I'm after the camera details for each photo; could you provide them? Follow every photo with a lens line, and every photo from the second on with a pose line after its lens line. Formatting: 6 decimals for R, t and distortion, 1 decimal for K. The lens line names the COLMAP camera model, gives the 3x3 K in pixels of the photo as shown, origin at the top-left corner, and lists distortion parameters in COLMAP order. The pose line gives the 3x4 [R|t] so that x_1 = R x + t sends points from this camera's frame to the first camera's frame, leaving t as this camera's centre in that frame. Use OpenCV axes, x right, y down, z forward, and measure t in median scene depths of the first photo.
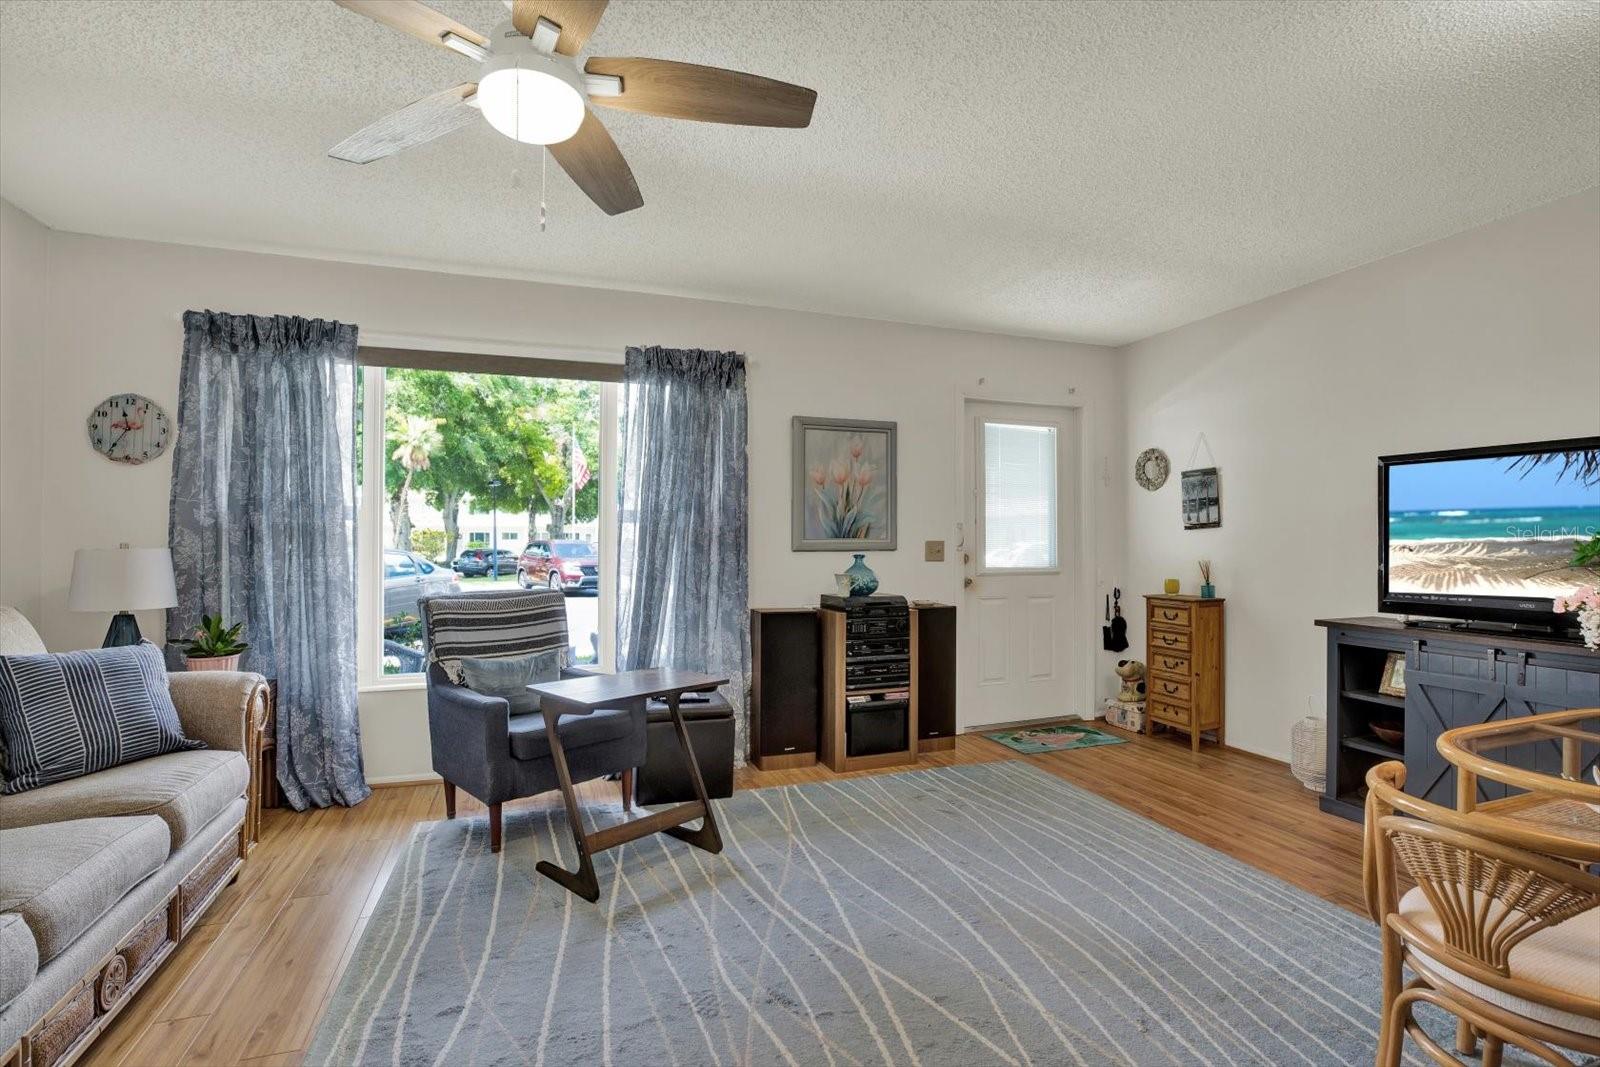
lens RADIAL K [[751.6, 0, 803.7], [0, 751.6, 537.3], [0, 0, 1]] dist [-0.040247, 0.002995]
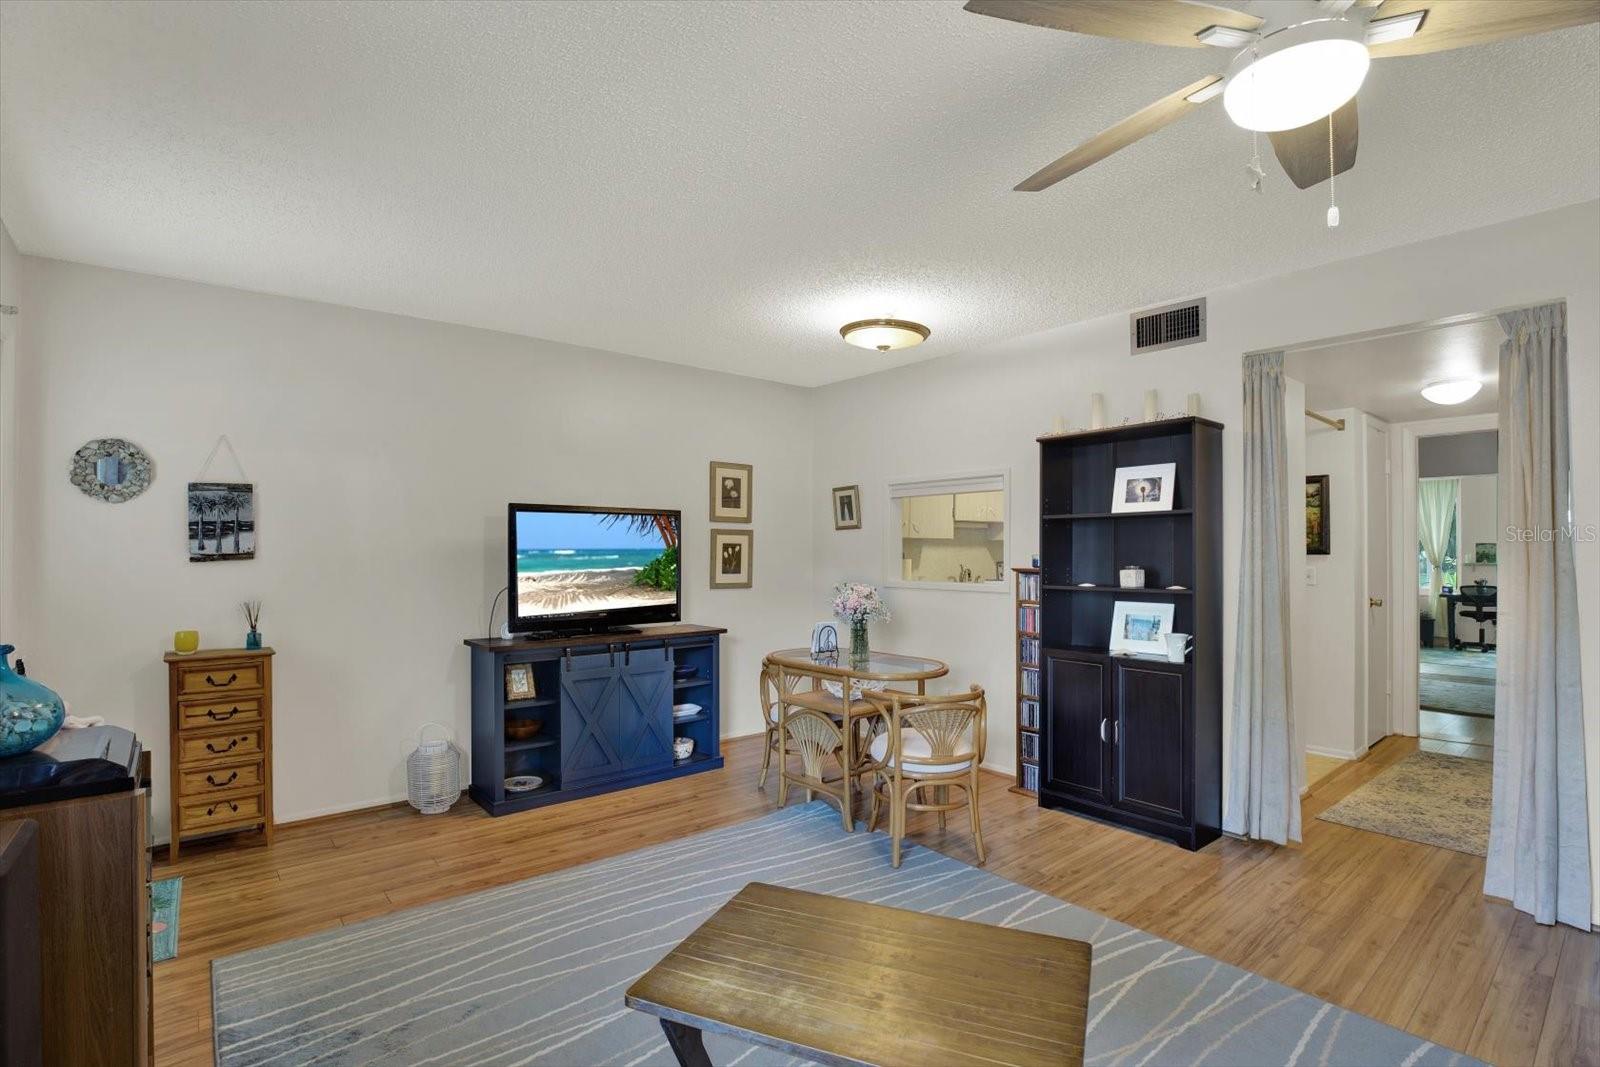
lens RADIAL K [[751.6, 0, 810.1], [0, 751.6, 532.3], [0, 0, 1]] dist [-0.040247, 0.002995]
pose [[-0.341966, 0.012103, 0.939634, -0.442025], [-0.006705, 0.999860, -0.015318, -0.038853], [-0.939688, -0.011538, -0.341837, 0.796668]]
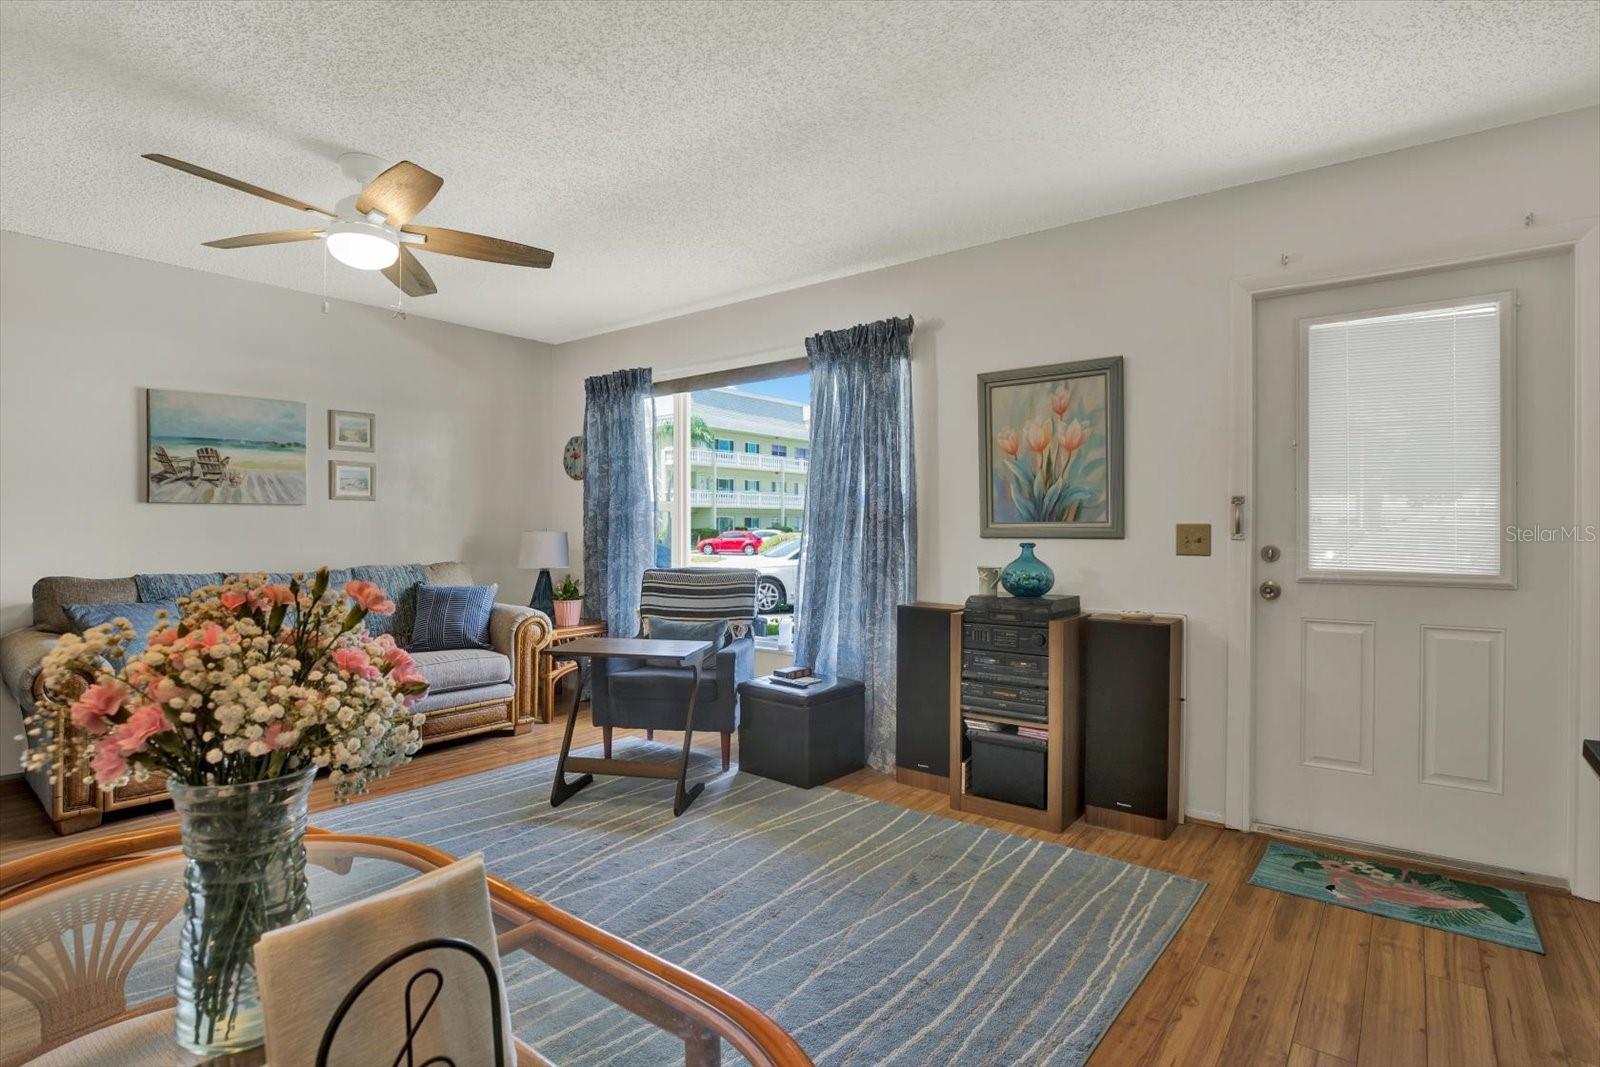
lens RADIAL K [[800.8, 0, 803.2], [0, 800.8, 534.2], [0, 0, 1]] dist [-0.033571, 0.001651]
pose [[0.524092, 0.006475, -0.851637, 0.697312], [0.007051, 0.999904, 0.011942, 0.002901], [0.851632, -0.012264, 0.523996, 0.406407]]
